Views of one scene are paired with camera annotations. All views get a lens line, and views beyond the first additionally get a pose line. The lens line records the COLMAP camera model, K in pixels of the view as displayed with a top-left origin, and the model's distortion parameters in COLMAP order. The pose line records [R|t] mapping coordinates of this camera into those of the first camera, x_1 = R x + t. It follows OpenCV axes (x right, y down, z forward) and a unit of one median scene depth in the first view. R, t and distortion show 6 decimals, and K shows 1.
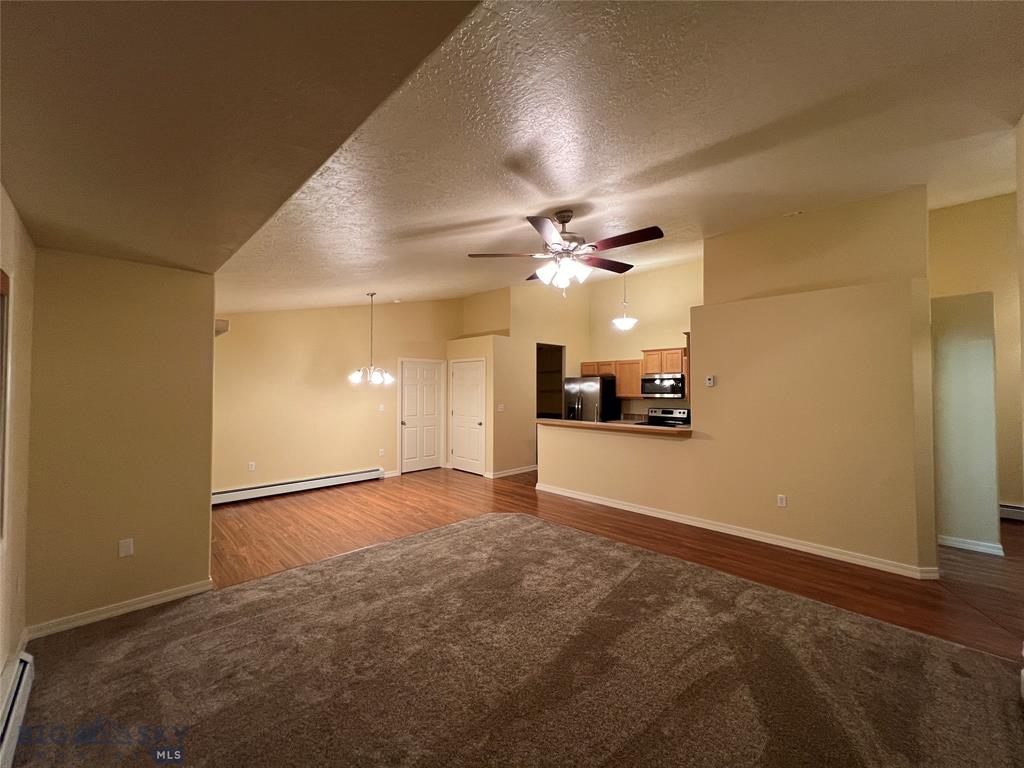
lens RADIAL K [[406.1, 0, 508.1], [0, 406.1, 384.9], [0, 0, 1]] dist [-0.000091, 0.000013]
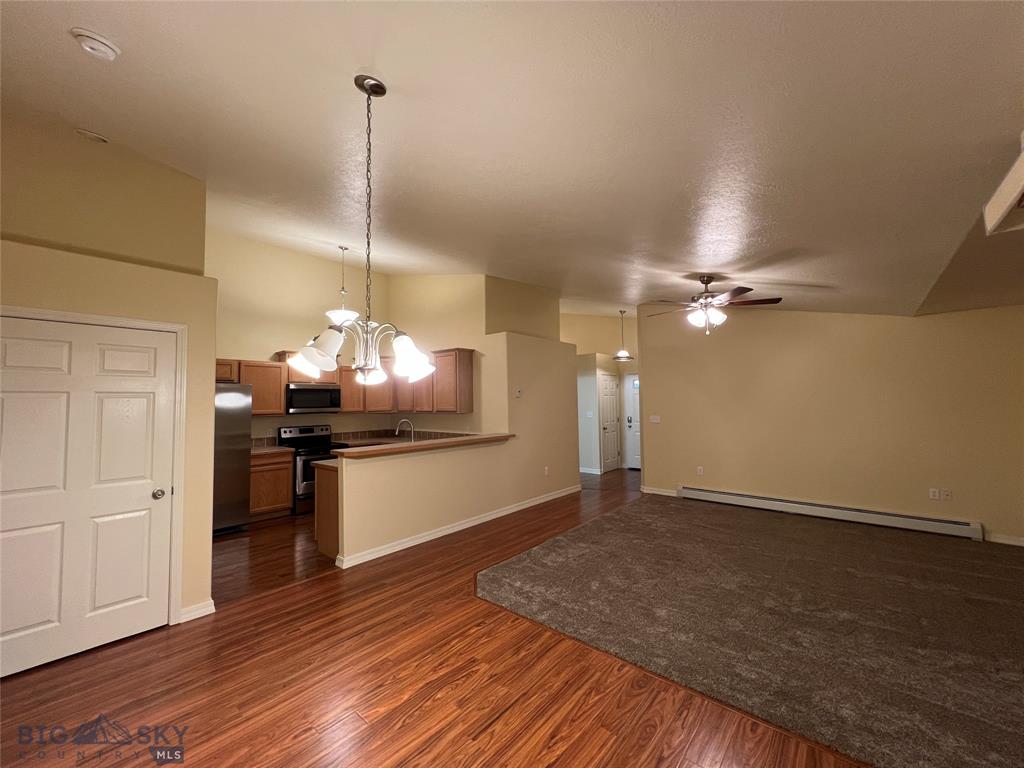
lens RADIAL K [[406.1, 0, 507.1], [0, 406.1, 383.4], [0, 0, 1]] dist [-0.000091, 0.000013]
pose [[-0.076061, 0.043188, 0.996167, -0.680656], [0.001420, 0.999065, -0.043205, 0.011387], [-0.997102, -0.001872, -0.076051, 0.980490]]
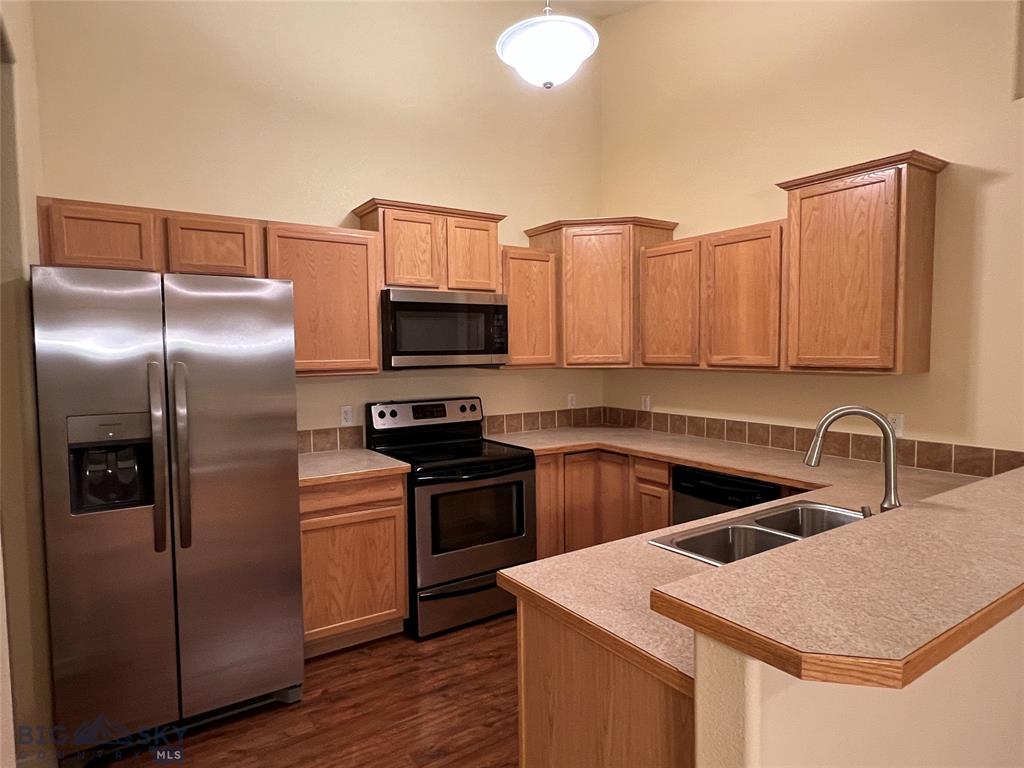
lens RADIAL K [[596.9, 0, 512.3], [0, 596.9, 383.8], [0, 0, 1]] dist [-0.005139, -0.000385]
pose [[0.185369, -0.058211, 0.980943, -0.097280], [-0.001704, 0.998223, 0.059558, 0.024232], [-0.982667, -0.012712, 0.184941, 1.257728]]
